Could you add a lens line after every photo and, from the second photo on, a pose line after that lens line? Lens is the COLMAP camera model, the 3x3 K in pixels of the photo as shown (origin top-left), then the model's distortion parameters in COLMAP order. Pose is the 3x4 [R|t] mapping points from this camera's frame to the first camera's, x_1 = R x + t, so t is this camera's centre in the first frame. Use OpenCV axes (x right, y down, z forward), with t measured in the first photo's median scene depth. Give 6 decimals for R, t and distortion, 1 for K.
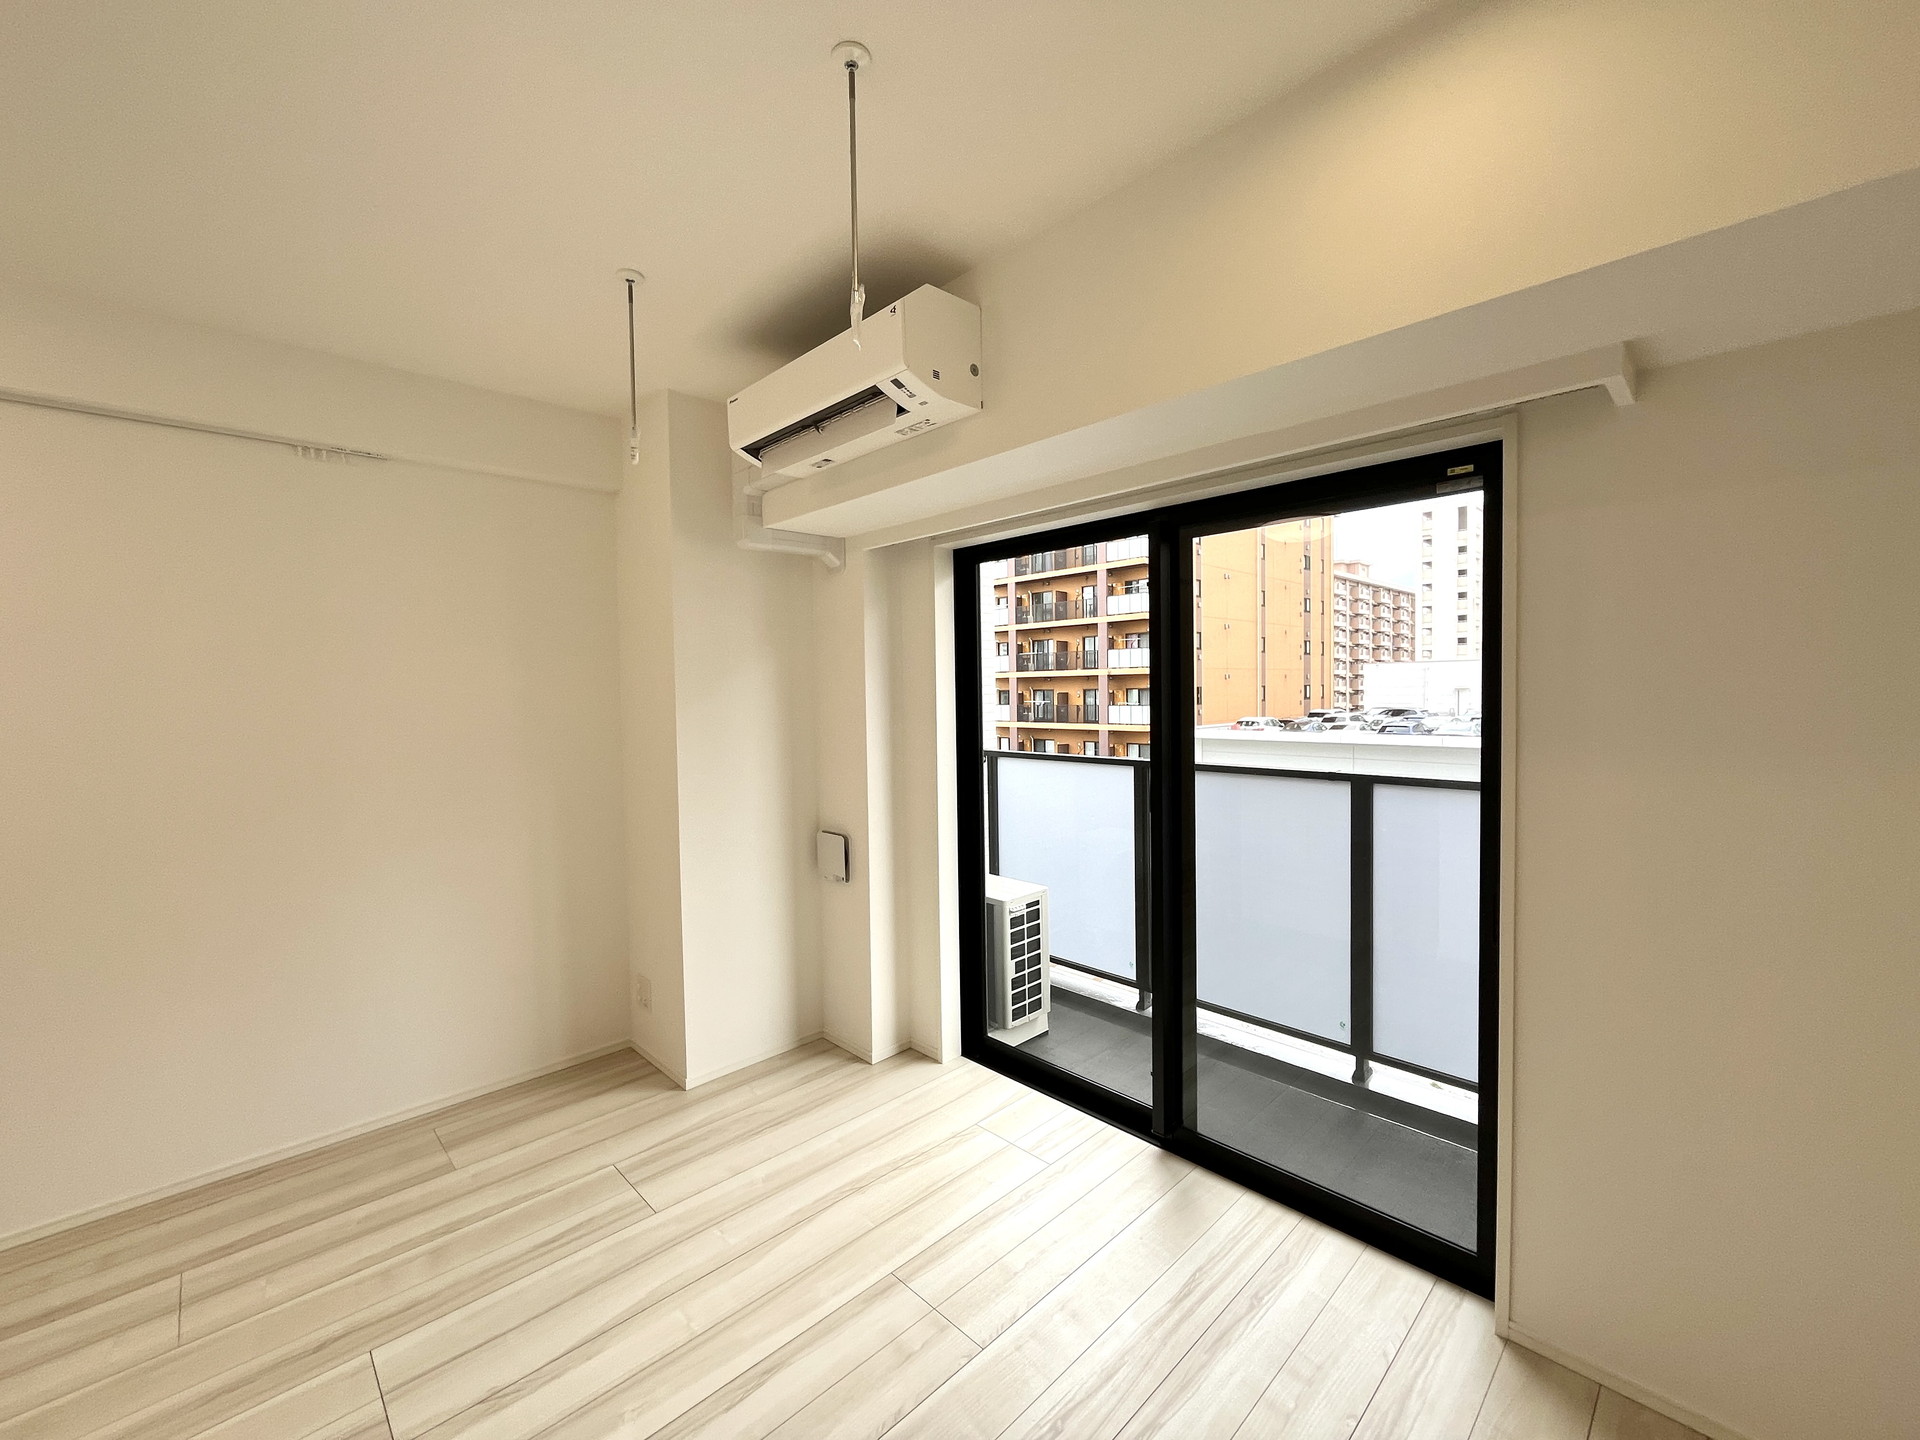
lens RADIAL K [[780.5, 0, 958.5], [0, 780.5, 719.2], [0, 0, 1]] dist [-0.004598, 0.000408]
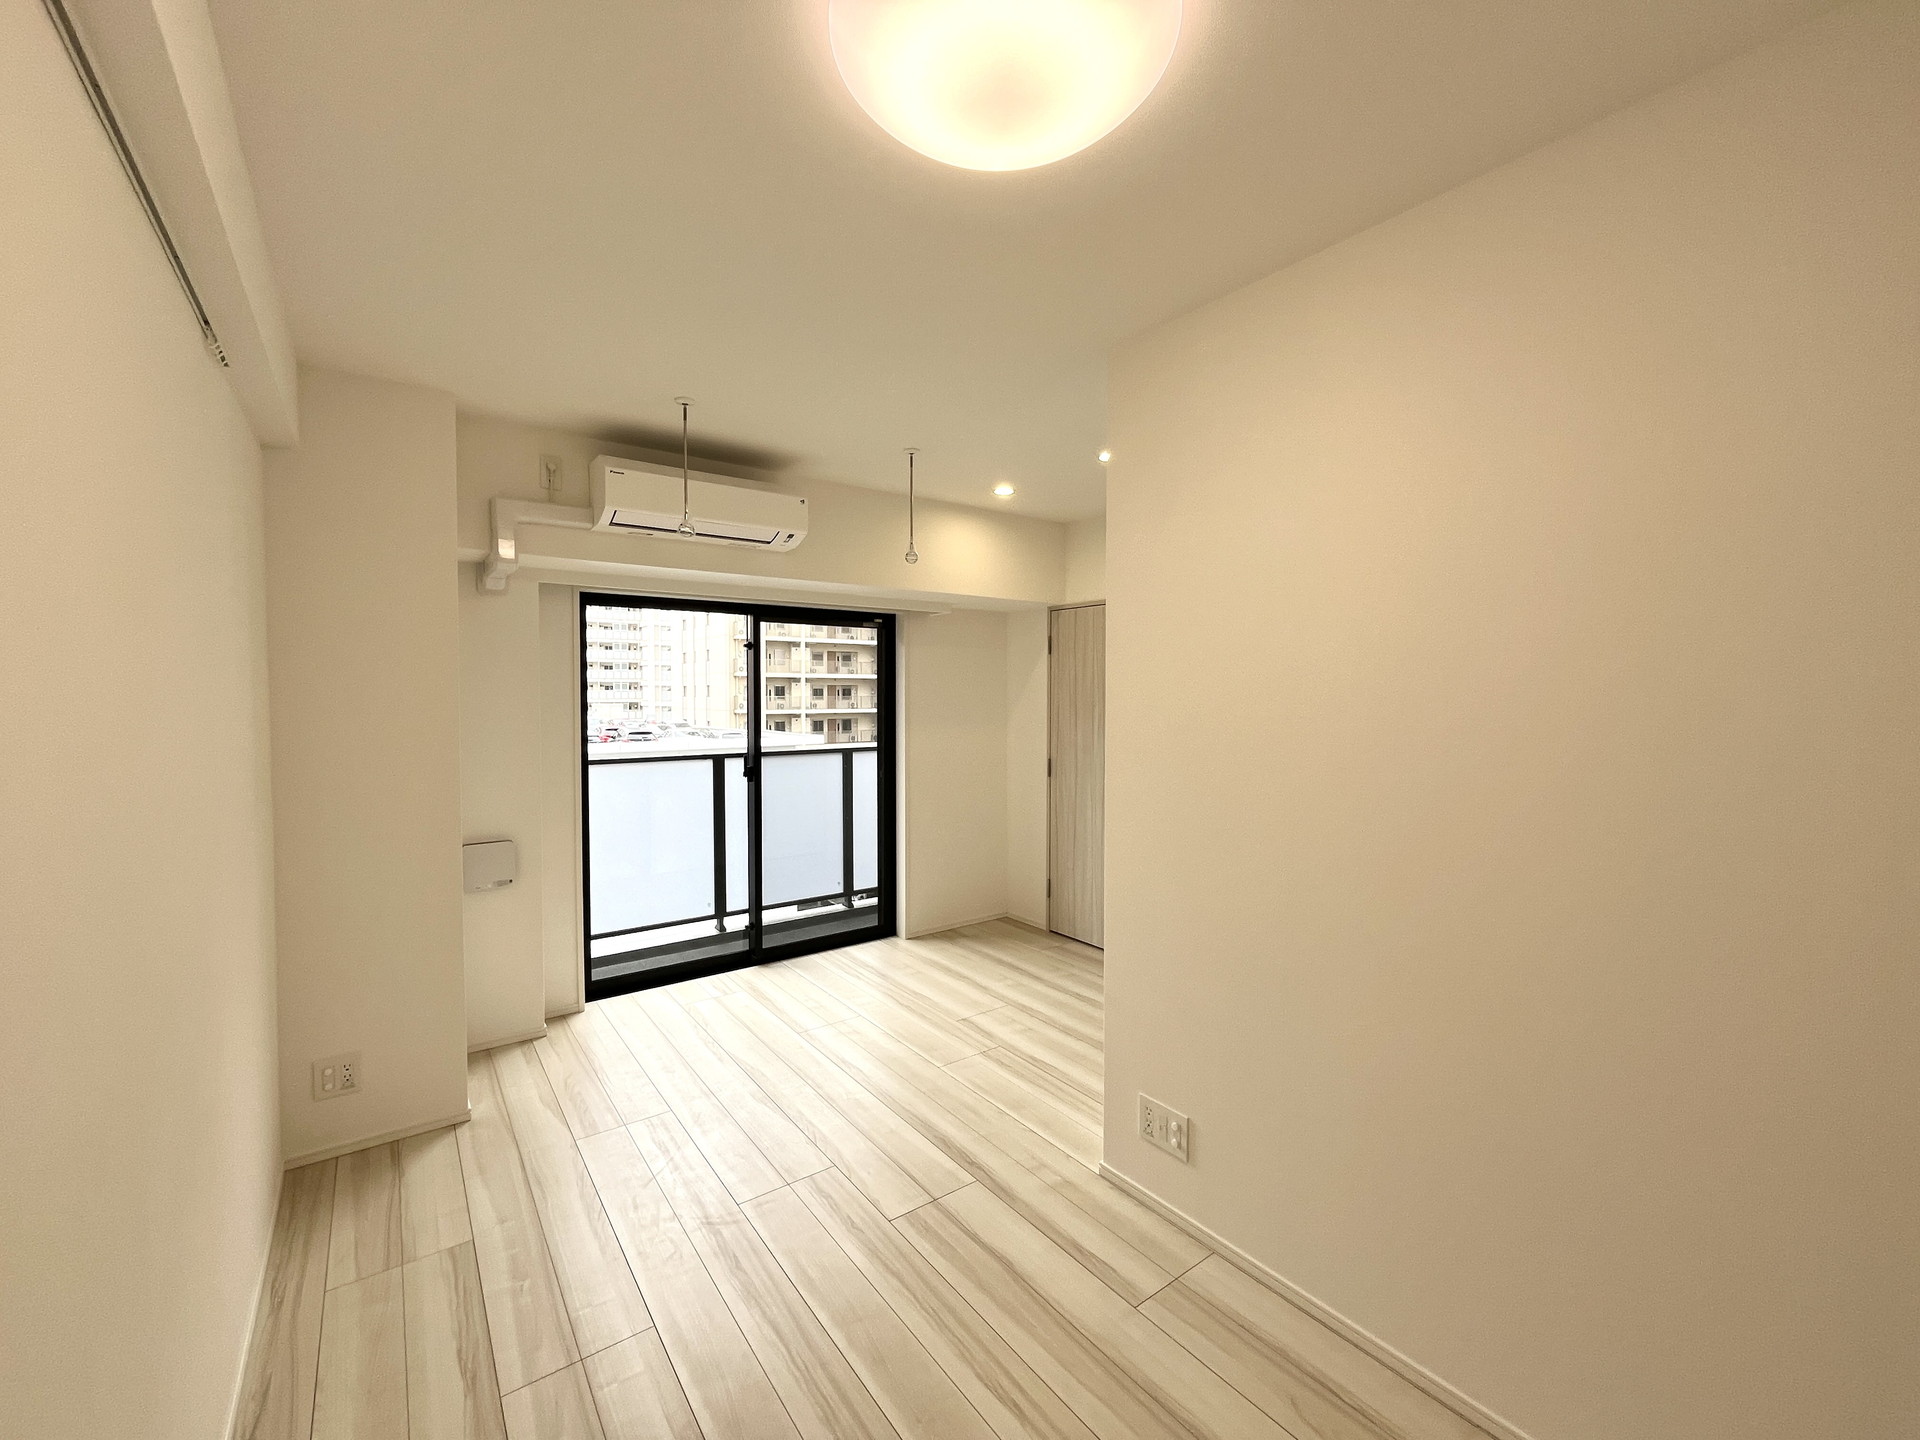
lens RADIAL K [[780.5, 0, 956.8], [0, 780.5, 714.5], [0, 0, 1]] dist [-0.004598, 0.000408]
pose [[0.139038, -0.014210, 0.990185, -1.474642], [0.030298, 0.999490, 0.010089, -0.020879], [-0.989823, 0.028598, 0.139397, 0.305877]]
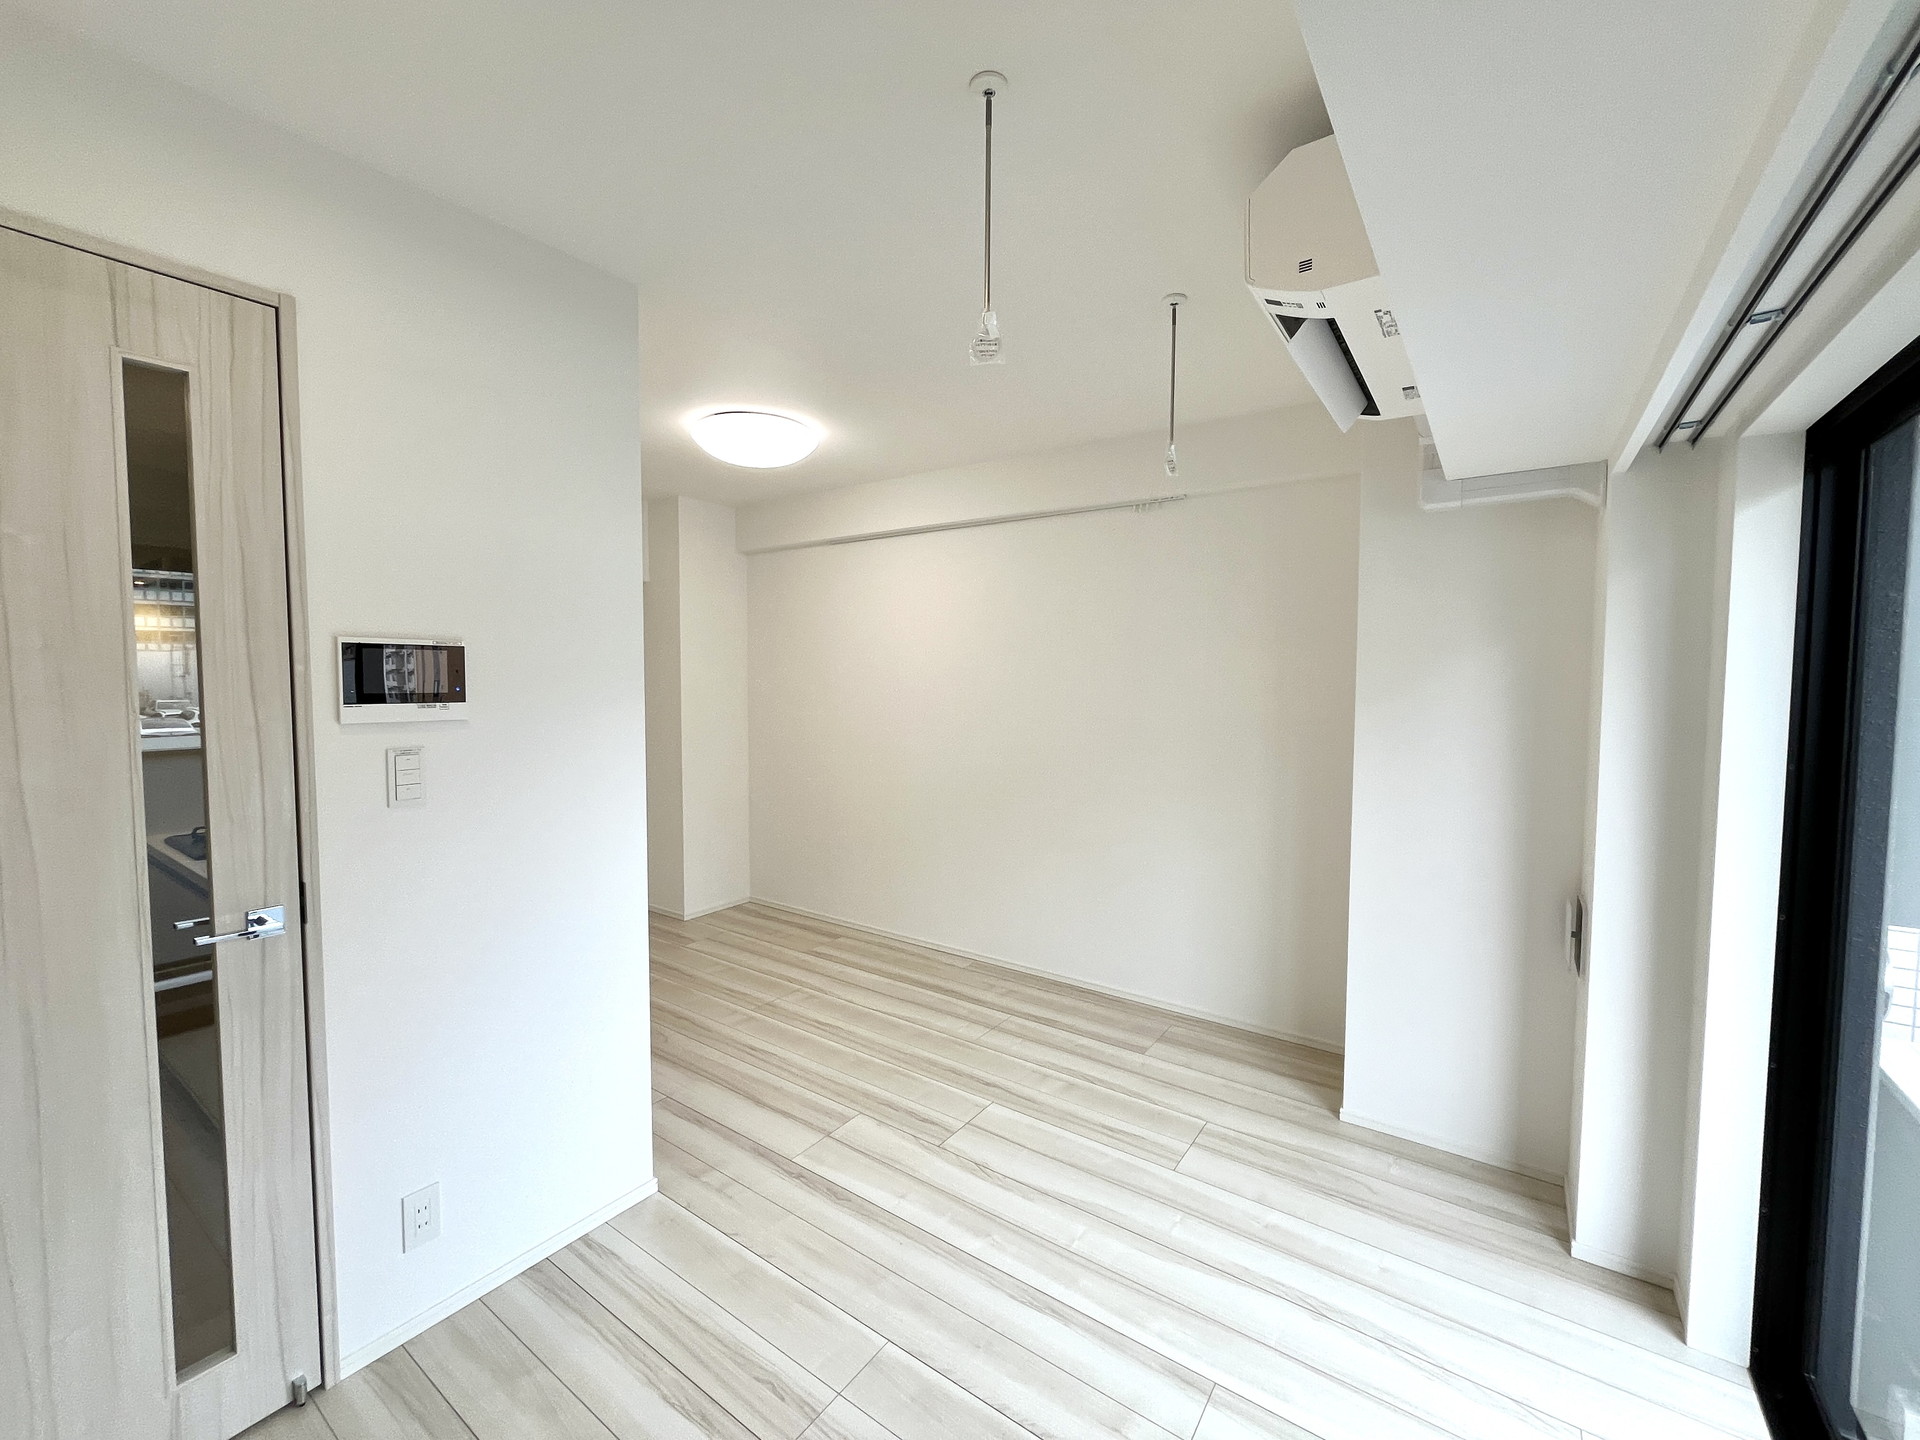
lens RADIAL K [[780.5, 0, 956.4], [0, 780.5, 726.2], [0, 0, 1]] dist [-0.004598, 0.000408]
pose [[0.175758, 0.080471, -0.981139, 0.530403], [-0.039329, 0.996432, 0.074680, -0.047377], [0.983647, 0.025462, 0.178296, 0.456728]]
